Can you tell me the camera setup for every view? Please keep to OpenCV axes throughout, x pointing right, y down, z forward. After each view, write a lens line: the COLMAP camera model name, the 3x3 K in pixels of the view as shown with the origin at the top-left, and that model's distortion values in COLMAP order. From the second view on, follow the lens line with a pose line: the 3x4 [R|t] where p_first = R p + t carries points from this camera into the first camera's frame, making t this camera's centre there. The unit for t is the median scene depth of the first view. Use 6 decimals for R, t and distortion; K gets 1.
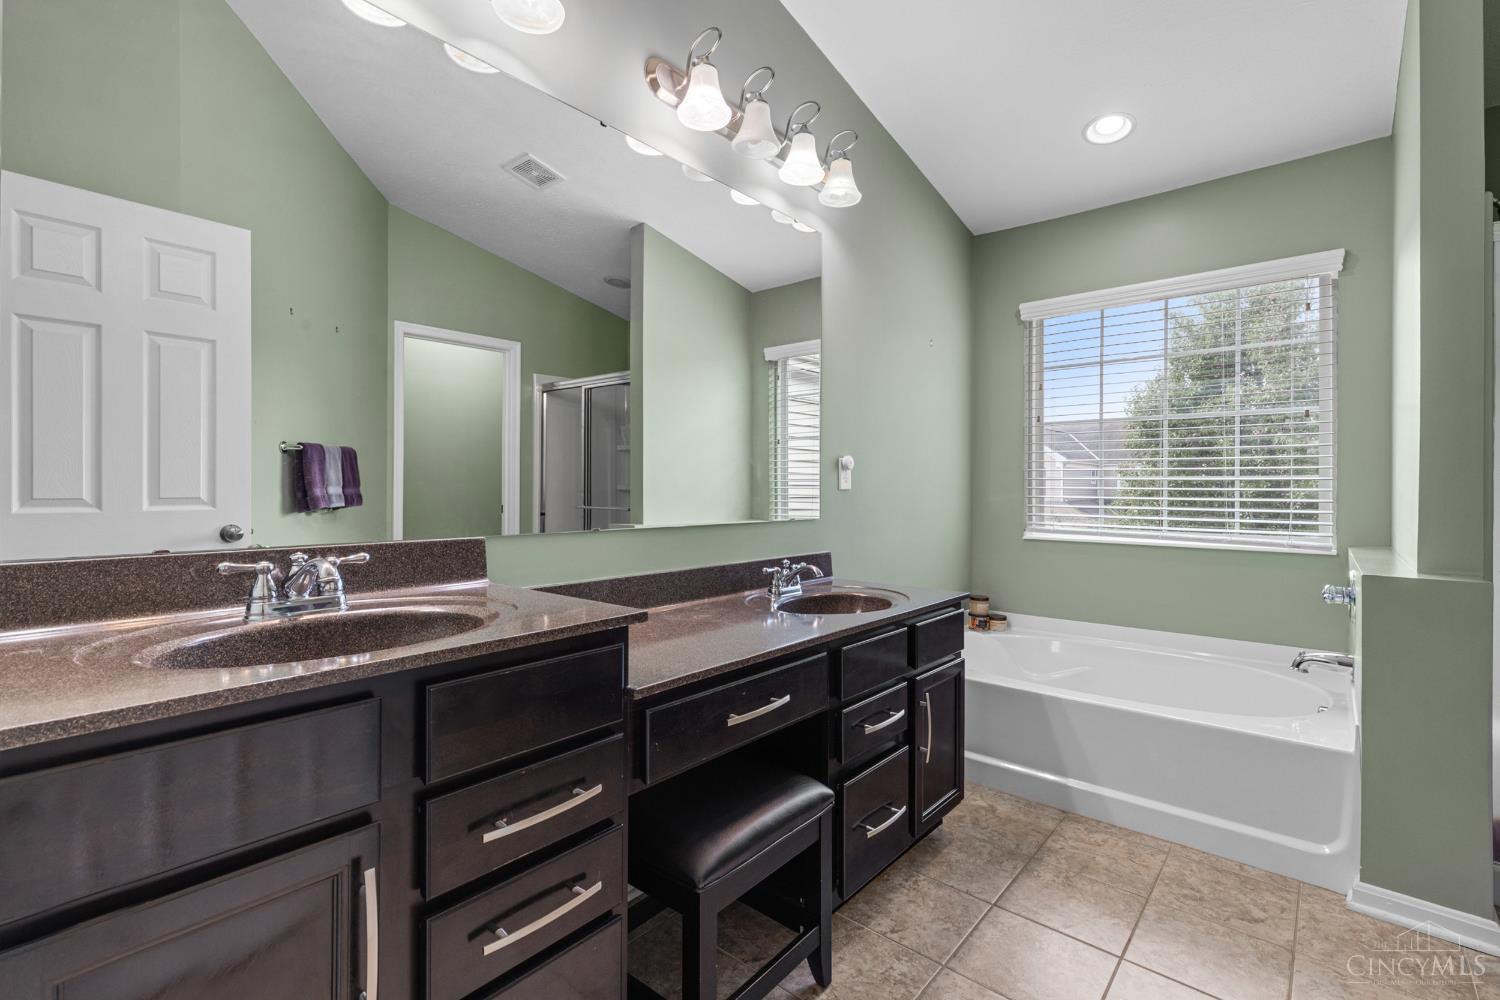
lens RADIAL K [[674.9, 0, 739.9], [0, 674.9, 487.5], [0, 0, 1]] dist [0.002865, -0.000105]
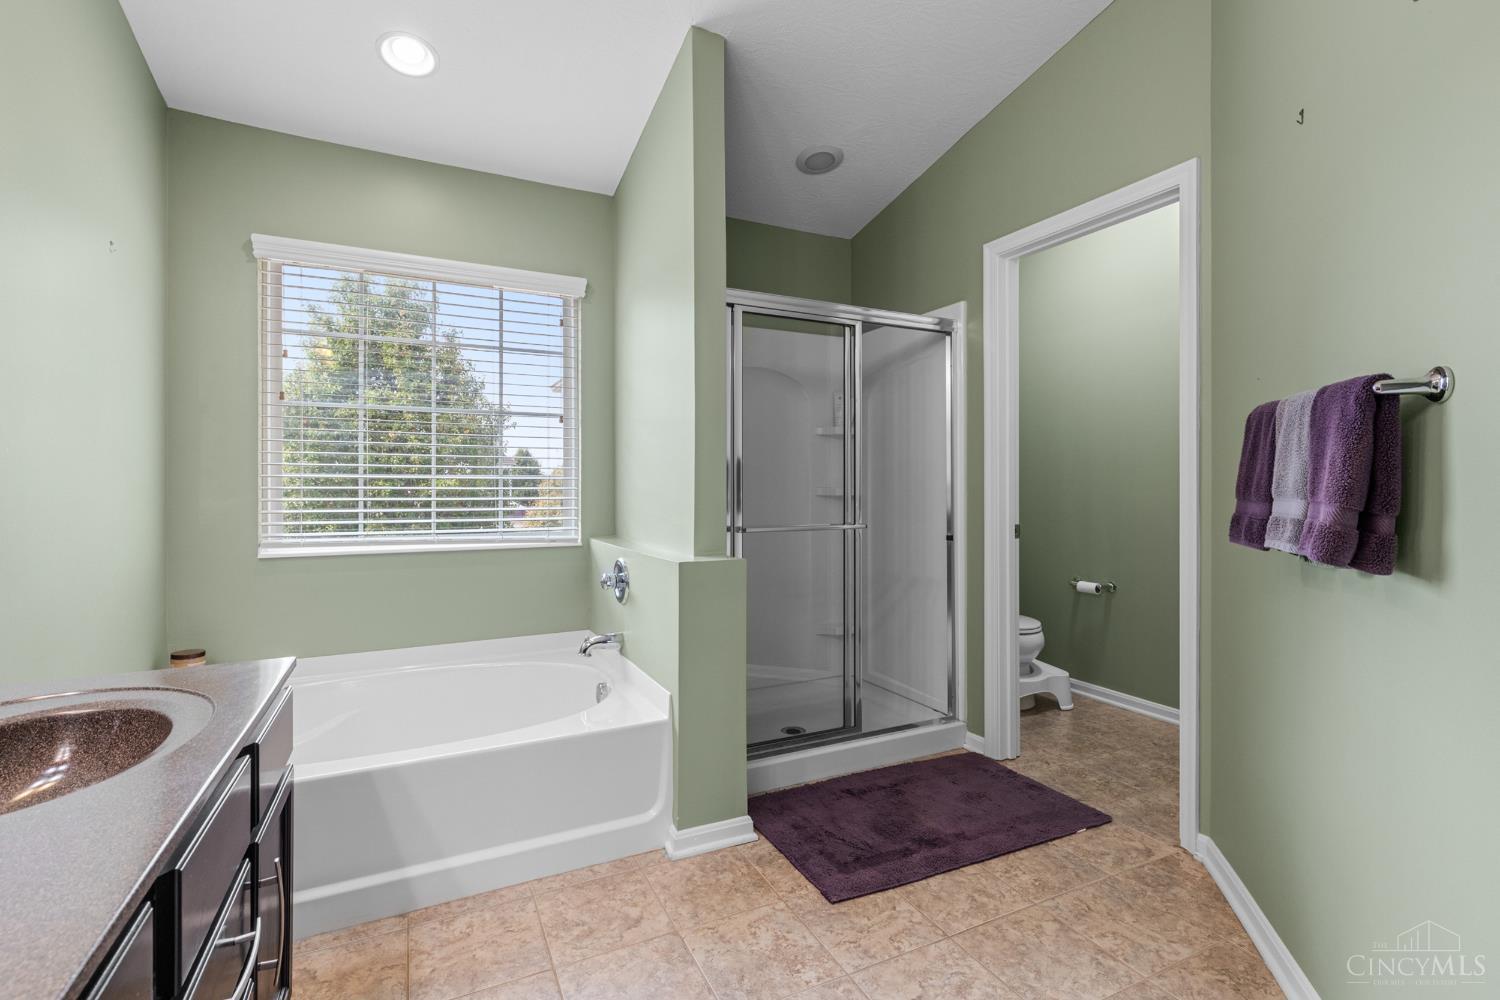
lens RADIAL K [[674.9, 0, 739.9], [0, 674.9, 487.5], [0, 0, 1]] dist [0.002865, -0.000105]
pose [[0.387759, -0.006120, 0.921740, -0.072213], [0.002841, 0.999981, 0.005445, -0.004153], [-0.921756, 0.000507, 0.387769, 0.359678]]
